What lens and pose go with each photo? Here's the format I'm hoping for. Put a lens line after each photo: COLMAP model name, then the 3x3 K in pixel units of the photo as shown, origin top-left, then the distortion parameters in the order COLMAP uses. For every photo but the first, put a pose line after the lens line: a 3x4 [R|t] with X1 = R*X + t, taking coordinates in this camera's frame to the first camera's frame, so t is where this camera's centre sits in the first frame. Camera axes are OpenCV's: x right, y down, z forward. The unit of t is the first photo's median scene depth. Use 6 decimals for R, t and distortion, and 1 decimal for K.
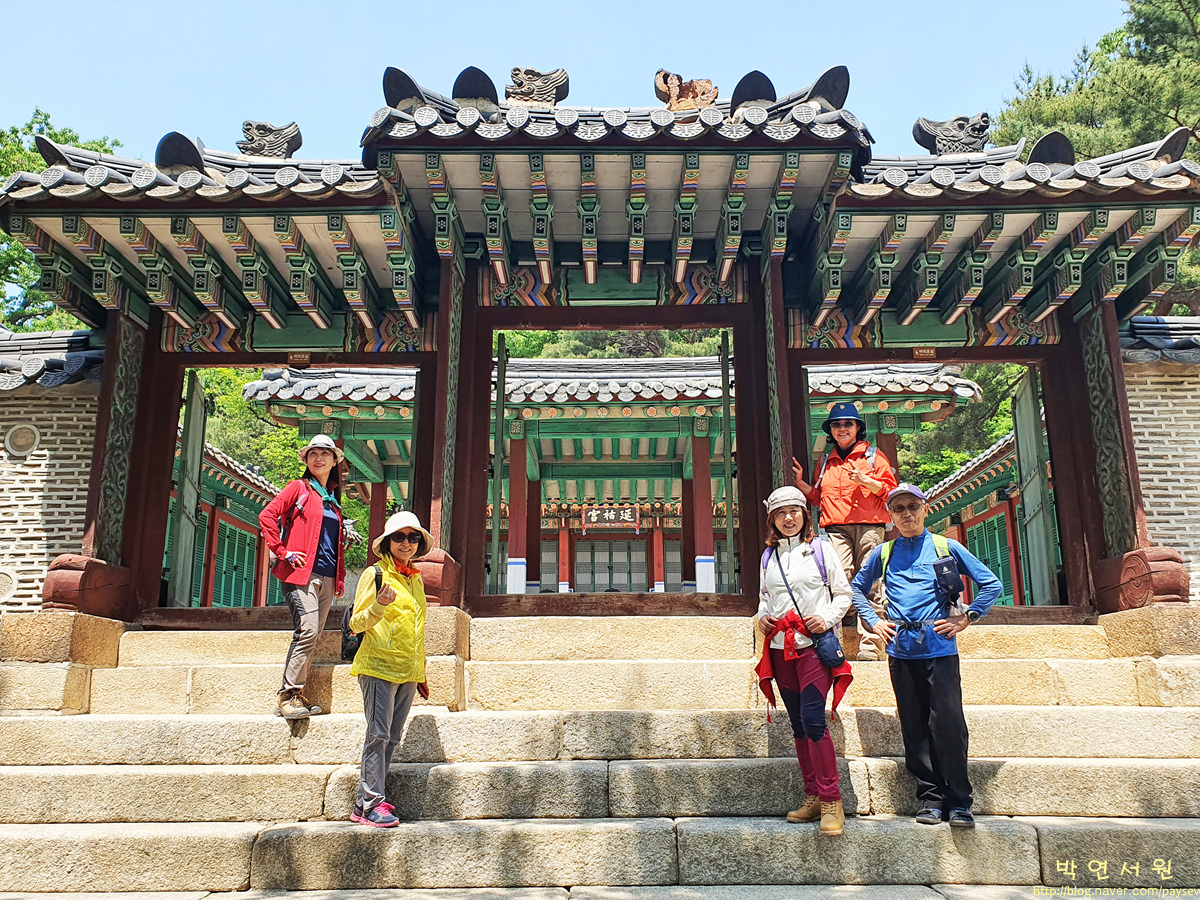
lens RADIAL K [[947.2, 0, 600.0], [0, 947.2, 450.0], [0, 0, 1]] dist [0.010344, -0.038516]
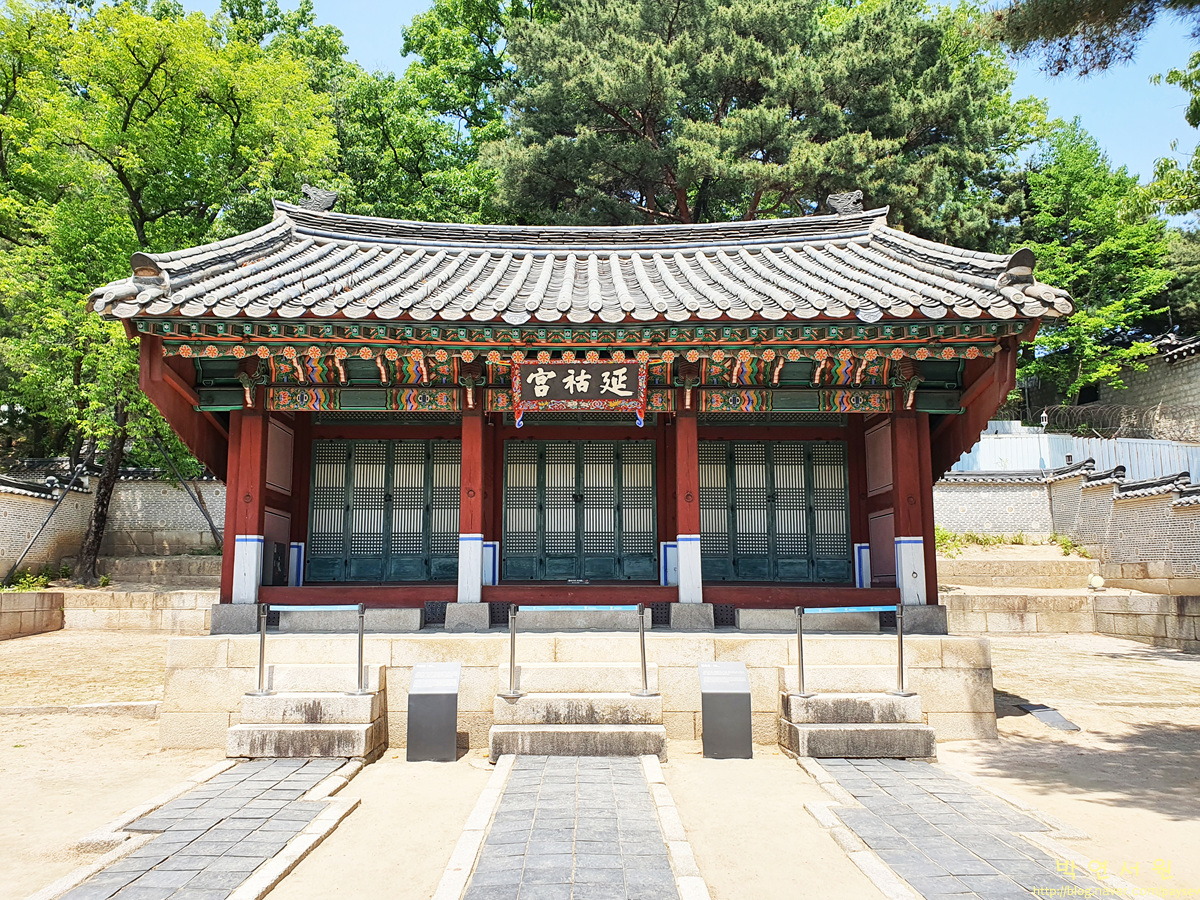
lens RADIAL K [[947.2, 0, 600.0], [0, 947.2, 450.0], [0, 0, 1]] dist [0.010344, -0.038516]
pose [[0.999496, 0.007165, 0.030935, 0.007294], [-0.010340, 0.994553, 0.103719, 0.054153], [-0.030023, -0.103986, 0.994125, 0.560645]]
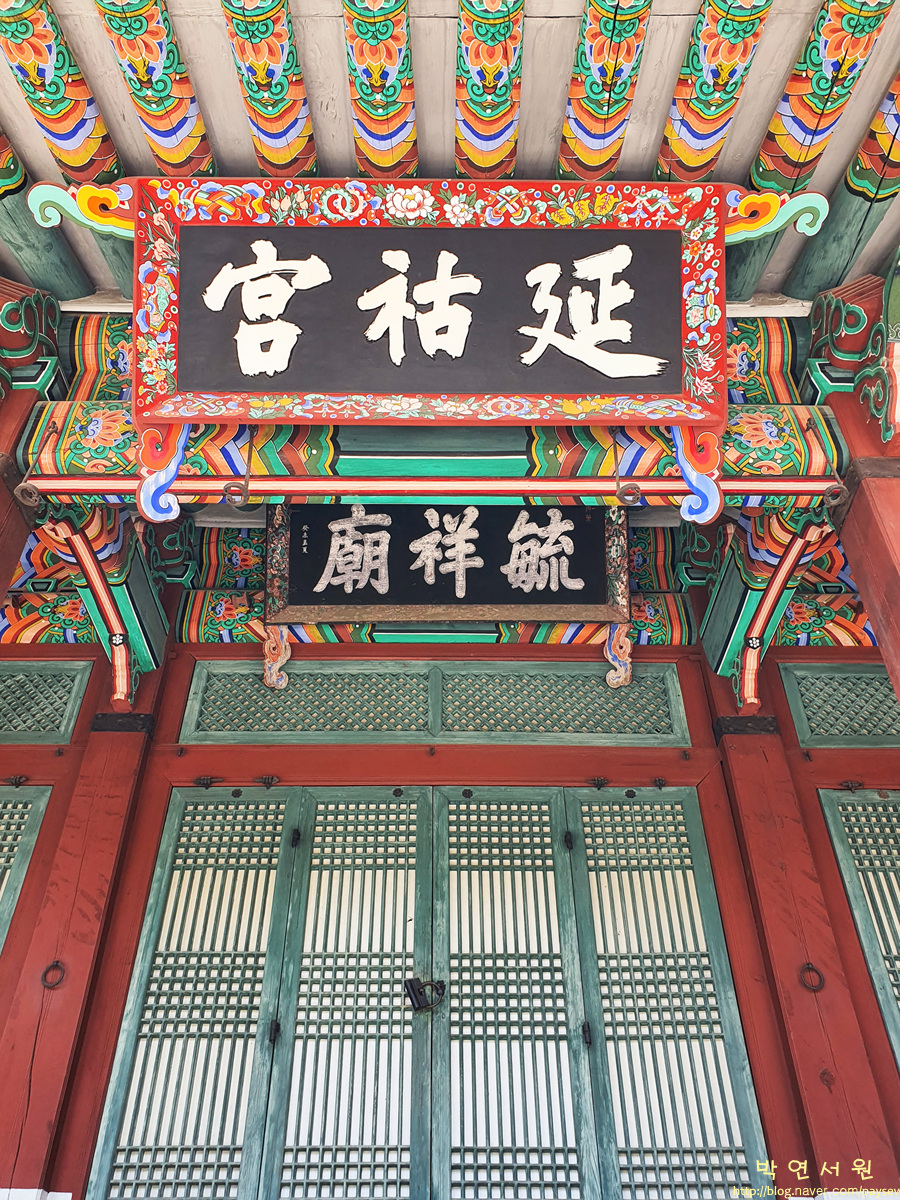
lens RADIAL K [[947.2, 0, 450.0], [0, 947.2, 600.0], [0, 0, 1]] dist [0.010344, -0.038516]
pose [[0.999838, 0.015982, 0.008266, 0.012745], [-0.010566, 0.893378, -0.449181, 0.140267], [-0.014564, 0.449021, 0.893403, 0.913738]]
